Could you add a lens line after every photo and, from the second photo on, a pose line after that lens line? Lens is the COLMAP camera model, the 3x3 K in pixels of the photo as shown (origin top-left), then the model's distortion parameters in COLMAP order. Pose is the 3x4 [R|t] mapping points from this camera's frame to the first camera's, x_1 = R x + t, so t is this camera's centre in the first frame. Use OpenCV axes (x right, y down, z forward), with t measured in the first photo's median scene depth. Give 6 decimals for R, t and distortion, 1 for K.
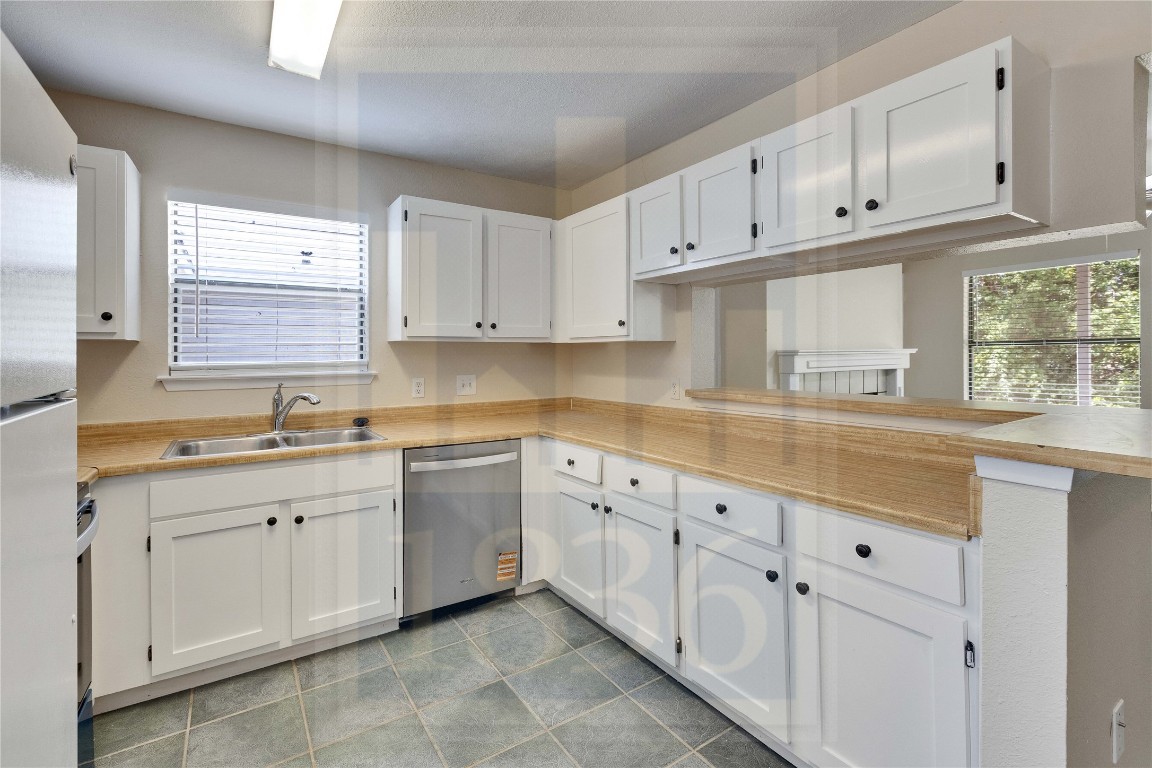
lens RADIAL K [[520.6, 0, 573.2], [0, 520.6, 351.3], [0, 0, 1]] dist [-0.001612, 0.000199]
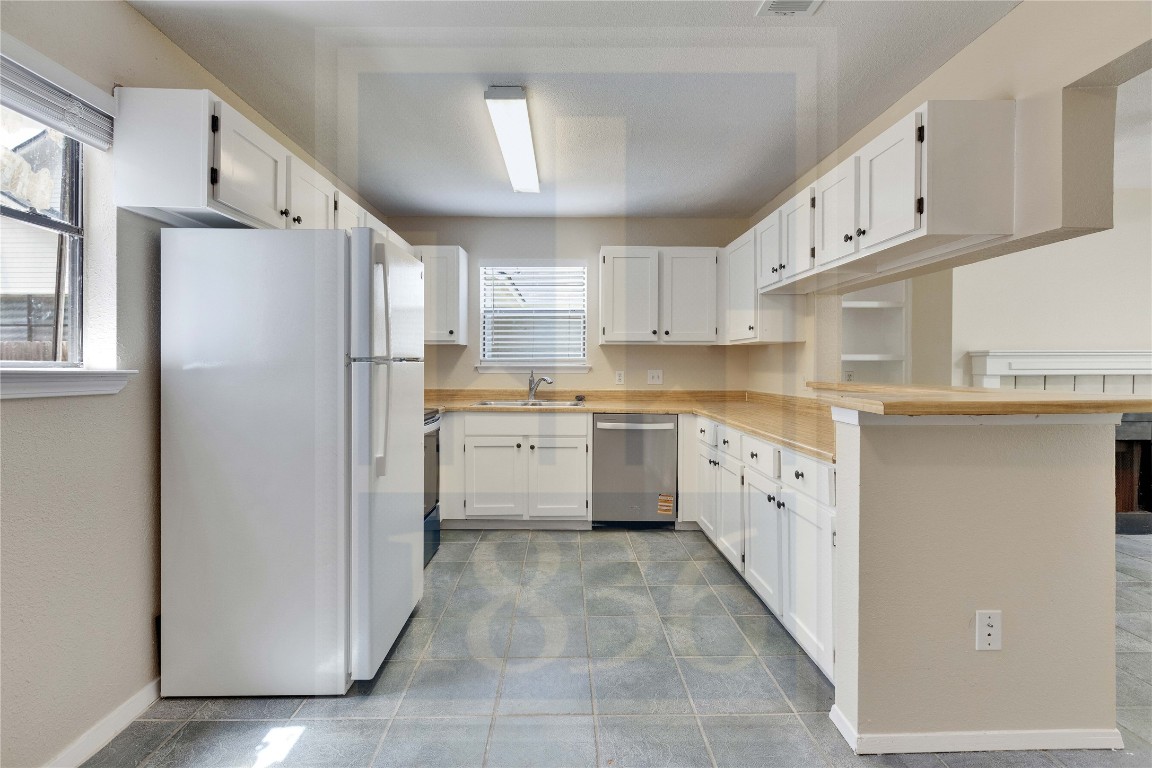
lens RADIAL K [[515.5, 0, 570.3], [0, 515.5, 366.6], [0, 0, 1]] dist [0.002507, 0.000213]
pose [[0.843558, 0.010215, -0.536941, 0.402901], [-0.004873, 0.999924, 0.011366, 0.029166], [0.537016, -0.006971, 0.843543, -0.305315]]
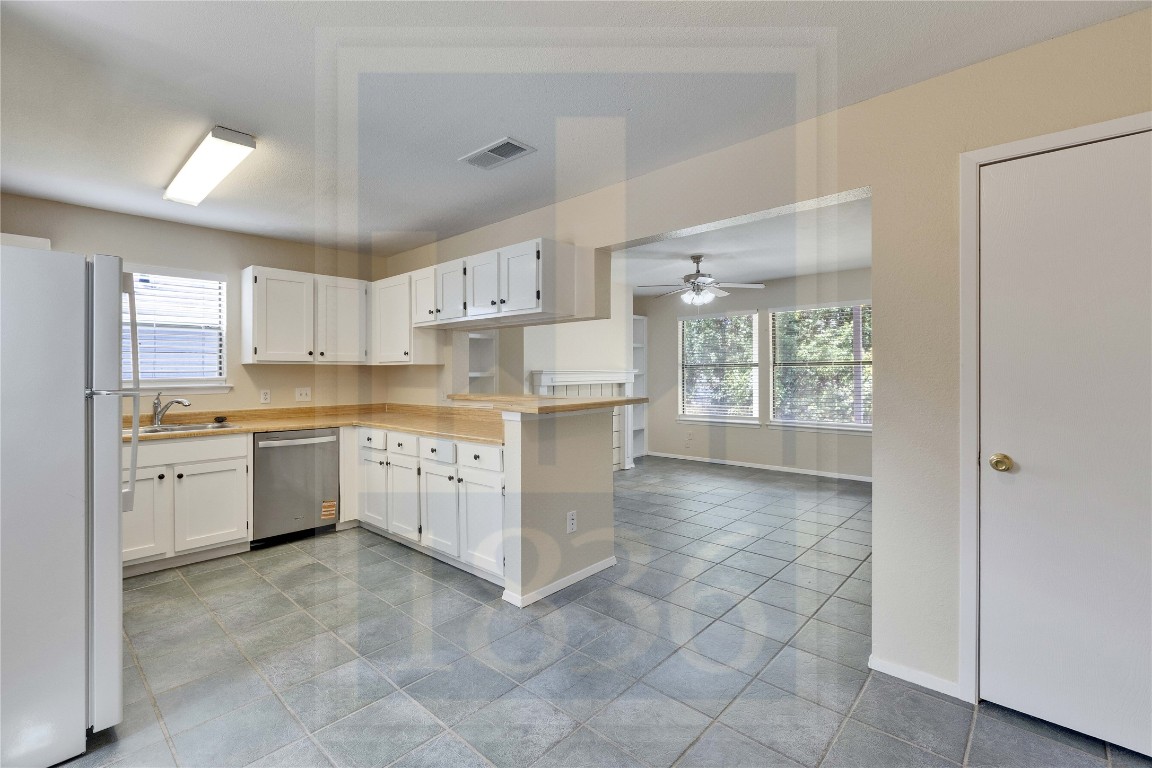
lens RADIAL K [[508.1, 0, 573.5], [0, 508.1, 372.4], [0, 0, 1]] dist [-0.000447, 0.000038]
pose [[0.970423, 0.000024, 0.241410, 0.218186], [-0.000621, 0.999997, 0.002396, 0.000793], [-0.241410, -0.002475, 0.970420, -0.652059]]
